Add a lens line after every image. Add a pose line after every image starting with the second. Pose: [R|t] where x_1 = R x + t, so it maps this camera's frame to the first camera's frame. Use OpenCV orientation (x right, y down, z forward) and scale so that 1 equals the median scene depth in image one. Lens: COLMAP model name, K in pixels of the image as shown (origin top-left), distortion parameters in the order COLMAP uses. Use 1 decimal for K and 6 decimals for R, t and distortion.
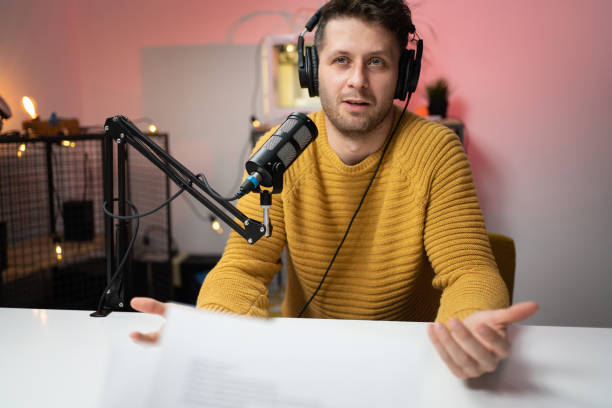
lens RADIAL K [[648.4, 0, 306.0], [0, 648.4, 204.0], [0, 0, 1]] dist [0.014429, -0.004830]
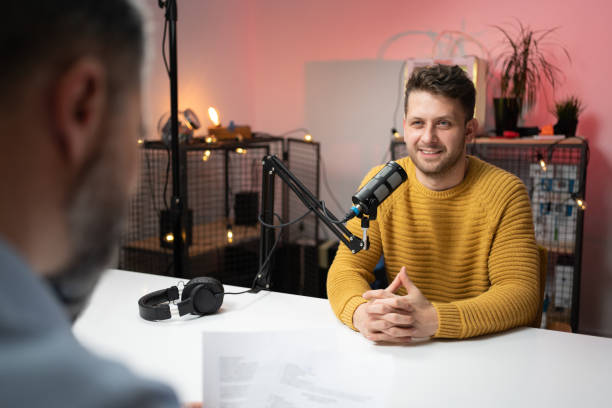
lens RADIAL K [[648.4, 0, 306.0], [0, 648.4, 204.0], [0, 0, 1]] dist [0.014429, -0.004830]
pose [[0.965991, 0.060309, -0.251445, 0.137549], [-0.052051, 0.997868, 0.039370, -0.081222], [0.253284, -0.024943, 0.967070, -0.329985]]
